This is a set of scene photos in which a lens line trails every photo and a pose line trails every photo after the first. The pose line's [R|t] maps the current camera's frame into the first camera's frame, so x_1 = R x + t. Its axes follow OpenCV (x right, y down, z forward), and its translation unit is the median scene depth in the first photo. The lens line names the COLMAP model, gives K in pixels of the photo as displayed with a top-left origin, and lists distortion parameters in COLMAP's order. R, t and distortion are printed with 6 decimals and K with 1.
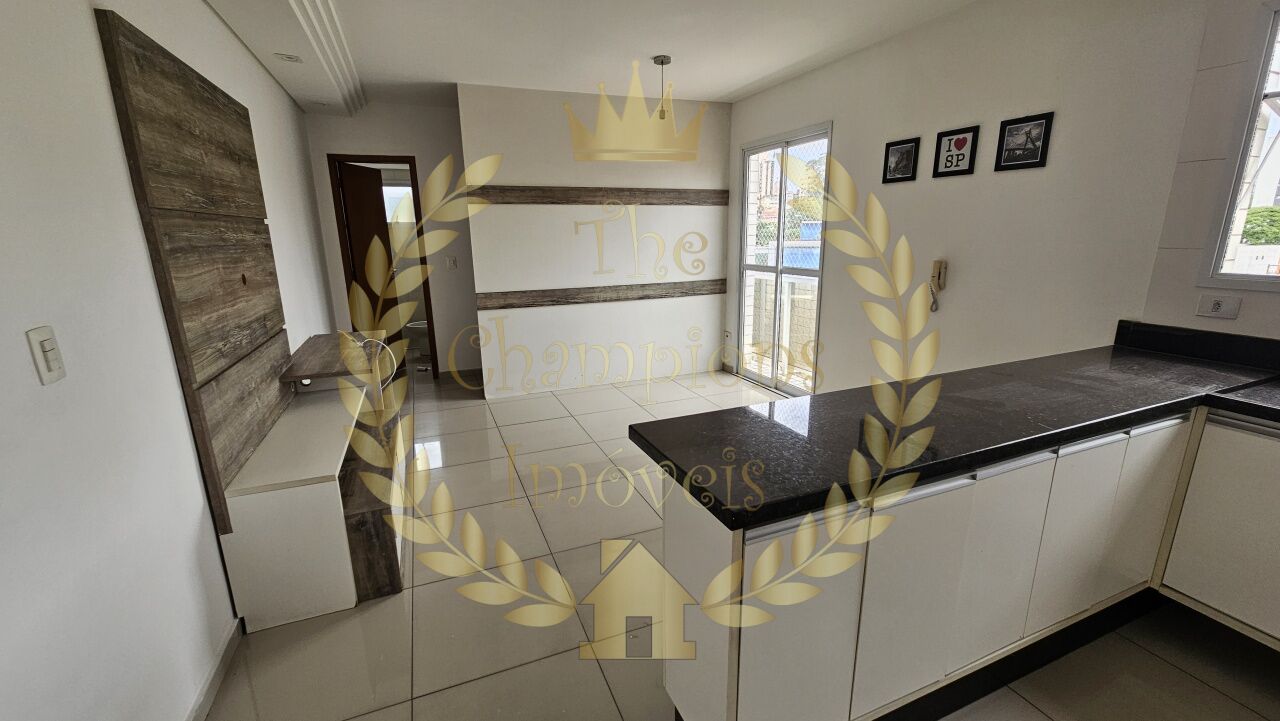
lens RADIAL K [[522.9, 0, 639.8], [0, 522.9, 363.0], [0, 0, 1]] dist [0.004219, -0.000185]
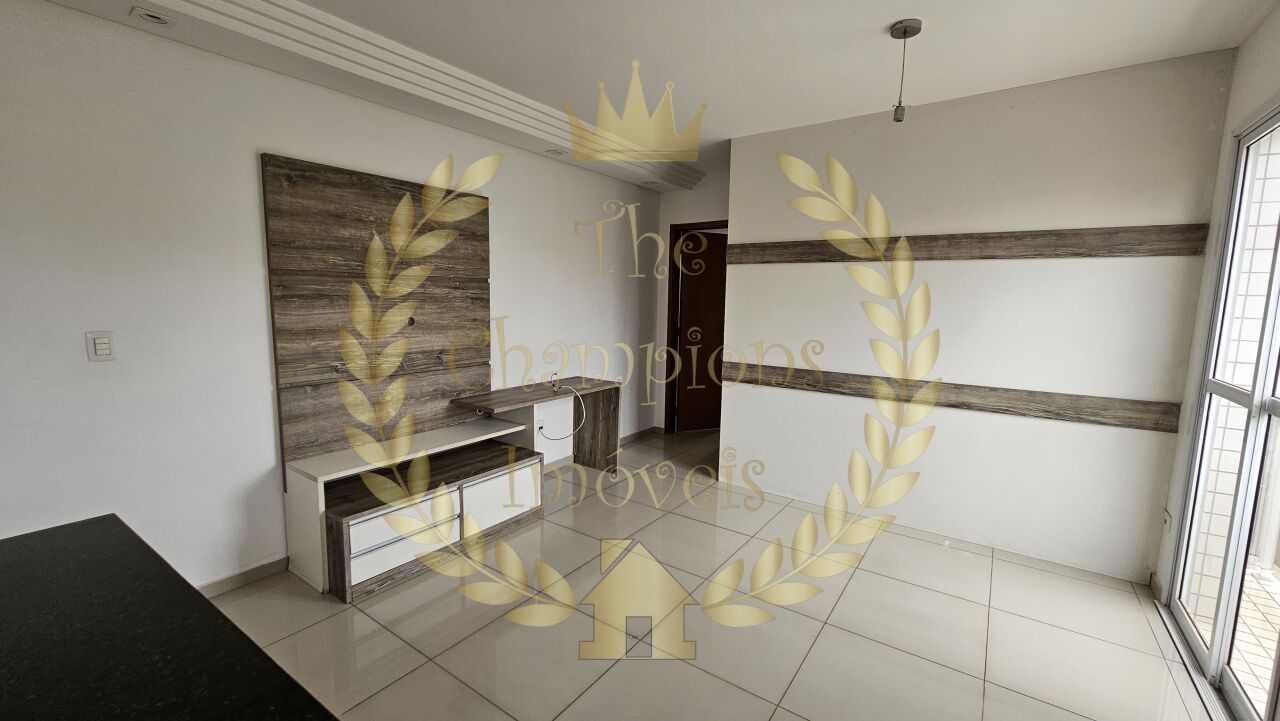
lens RADIAL K [[522.9, 0, 632.0], [0, 522.9, 359.7], [0, 0, 1]] dist [0.004219, -0.000185]
pose [[0.533310, 0.129622, -0.835930, 0.317469], [-0.231914, 0.972732, 0.002877, -0.091569], [0.813509, 0.192329, 0.548829, 0.341941]]
